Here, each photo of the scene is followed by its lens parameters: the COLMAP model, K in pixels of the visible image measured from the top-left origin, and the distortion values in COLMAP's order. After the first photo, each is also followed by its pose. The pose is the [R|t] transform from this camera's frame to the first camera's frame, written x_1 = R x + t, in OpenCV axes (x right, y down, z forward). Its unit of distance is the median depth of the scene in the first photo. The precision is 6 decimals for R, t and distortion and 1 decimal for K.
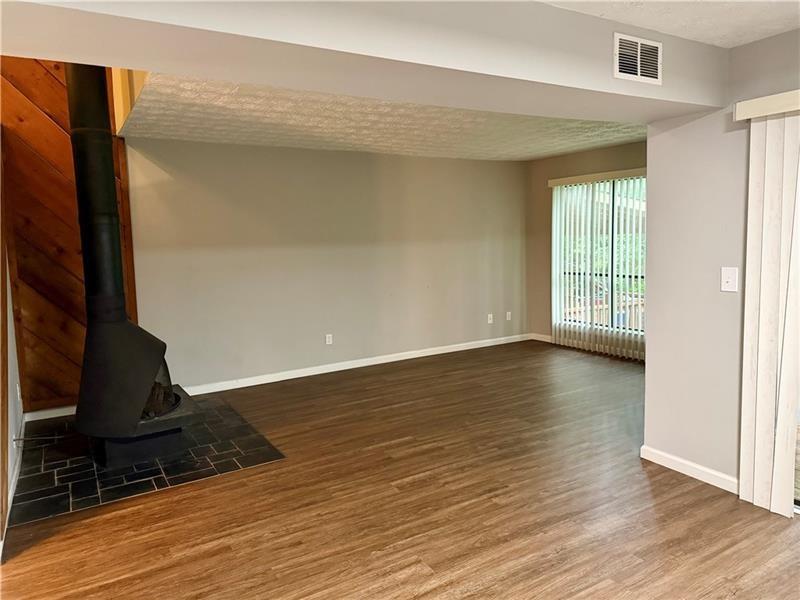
lens RADIAL K [[561.8, 0, 401.1], [0, 561.8, 297.0], [0, 0, 1]] dist [0.054479, -0.058217]
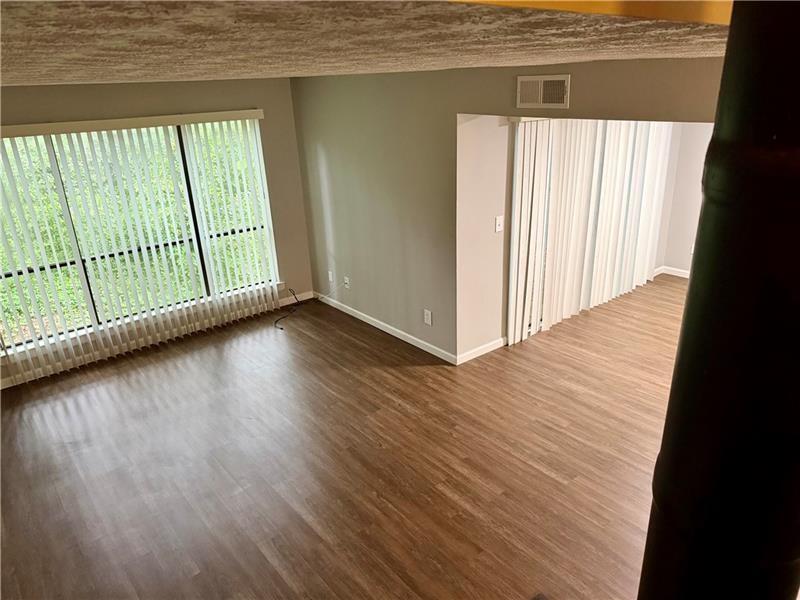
lens RADIAL K [[561.8, 0, 393.7], [0, 561.8, 297.5], [0, 0, 1]] dist [0.054479, -0.058217]
pose [[-0.136601, -0.322637, 0.936614, -0.737956], [0.155517, 0.926769, 0.341927, -0.341245], [-0.978343, 0.192367, -0.076422, 1.173315]]
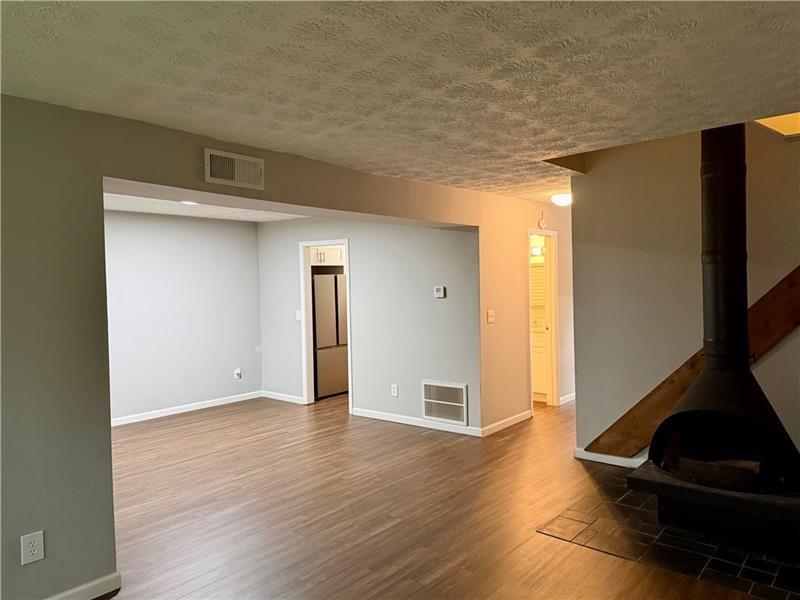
lens RADIAL K [[561.8, 0, 399.1], [0, 561.8, 295.5], [0, 0, 1]] dist [0.054479, -0.058217]
pose [[-0.949453, 0.056057, -0.308863, 0.264990], [0.014384, 0.990662, 0.135582, -0.217206], [0.313579, 0.124286, -0.941393, 1.751395]]
